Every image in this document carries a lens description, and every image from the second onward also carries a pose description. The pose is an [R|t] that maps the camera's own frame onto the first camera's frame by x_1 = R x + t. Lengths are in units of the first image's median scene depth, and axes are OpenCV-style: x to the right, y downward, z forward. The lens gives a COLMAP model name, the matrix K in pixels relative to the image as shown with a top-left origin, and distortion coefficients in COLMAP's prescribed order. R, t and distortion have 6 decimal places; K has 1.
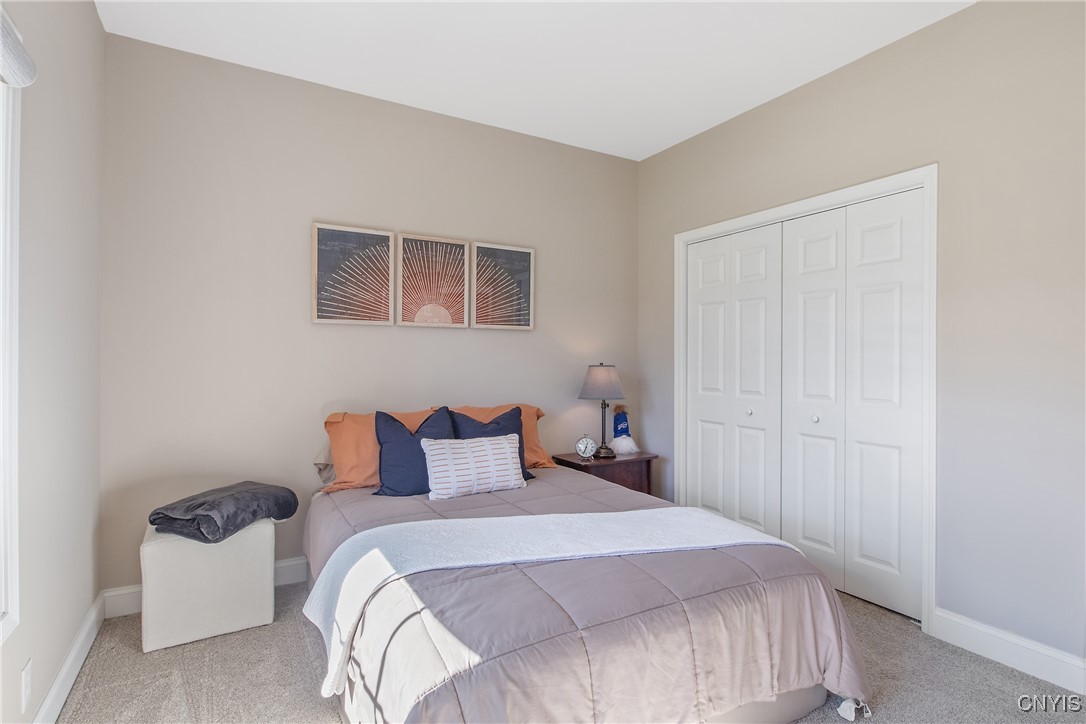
lens RADIAL K [[549.2, 0, 544.5], [0, 549.2, 361.1], [0, 0, 1]] dist [0.002702, 0.000276]
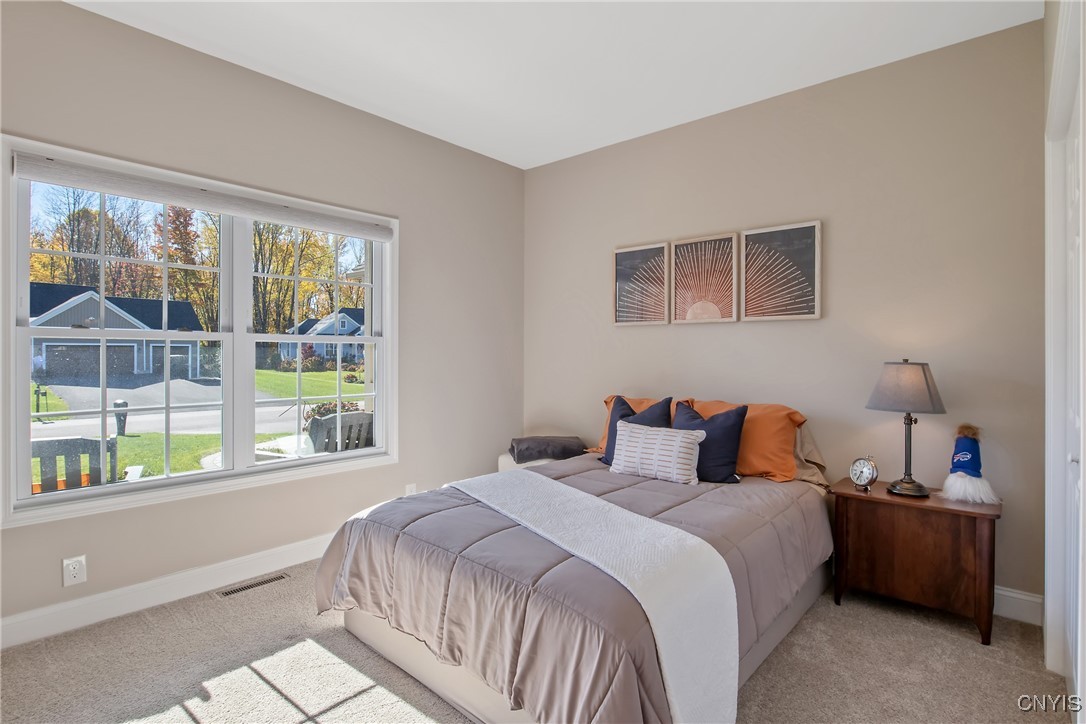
lens RADIAL K [[549.2, 0, 544.8], [0, 549.2, 357.6], [0, 0, 1]] dist [0.002702, 0.000276]
pose [[0.334220, 0.002970, -0.942491, 0.670440], [-0.009530, 0.999955, -0.000228, 0.006329], [0.942447, 0.009058, 0.334233, 0.363982]]
